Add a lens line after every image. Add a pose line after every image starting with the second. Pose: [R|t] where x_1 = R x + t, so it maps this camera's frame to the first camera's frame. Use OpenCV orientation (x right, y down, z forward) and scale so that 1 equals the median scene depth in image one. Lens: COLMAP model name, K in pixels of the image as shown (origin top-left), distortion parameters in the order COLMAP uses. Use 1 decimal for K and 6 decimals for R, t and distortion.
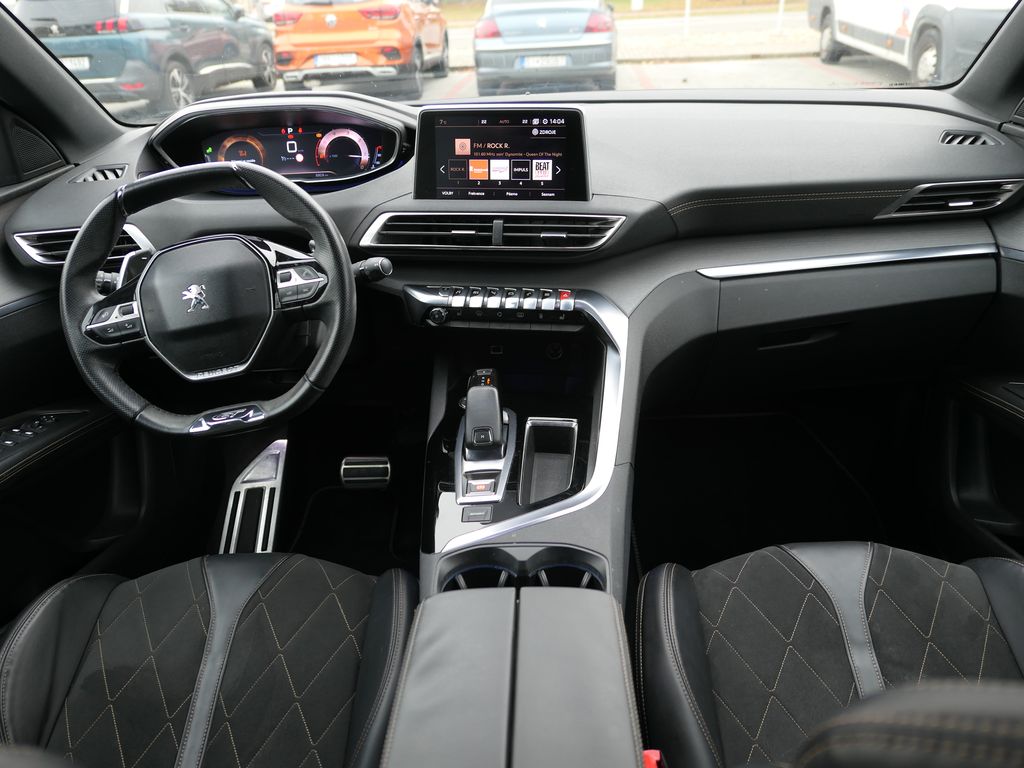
lens RADIAL K [[806.9, 0, 515.0], [0, 806.9, 382.1], [0, 0, 1]] dist [-0.017821, 0.015824]
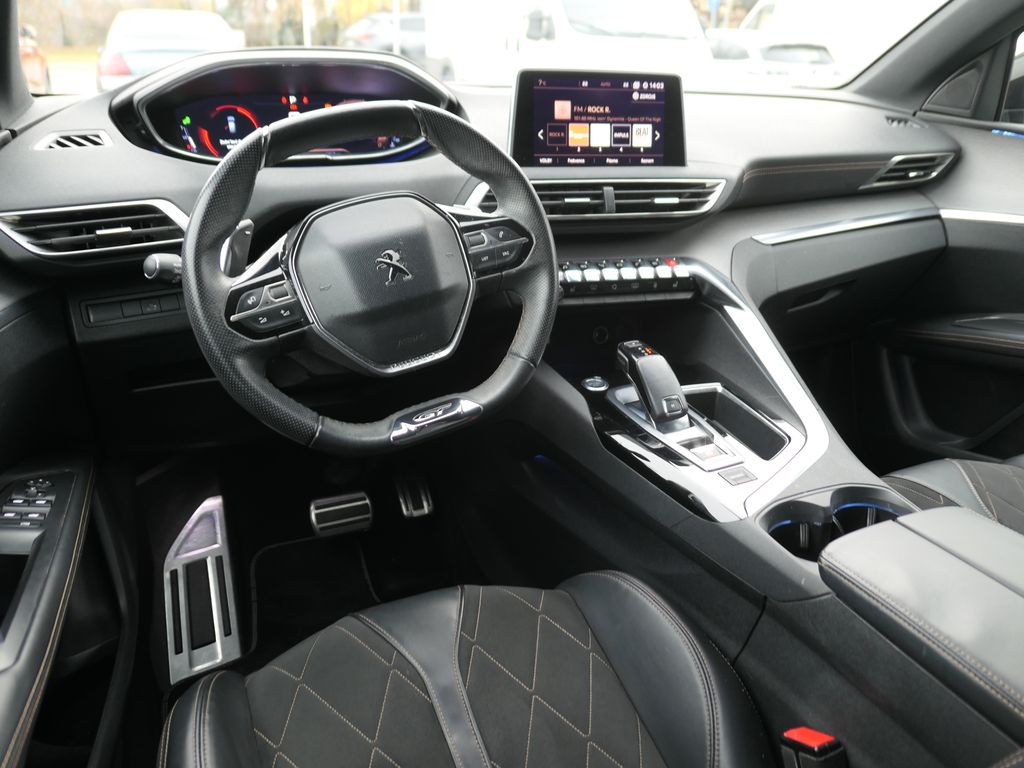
lens RADIAL K [[806.9, 0, 510.9], [0, 806.9, 379.6], [0, 0, 1]] dist [-0.017821, 0.015824]
pose [[0.894653, -0.108411, 0.433408, -0.557696], [0.138922, 0.989525, -0.039250, 0.044215], [-0.424613, 0.095324, 0.900343, 0.218877]]
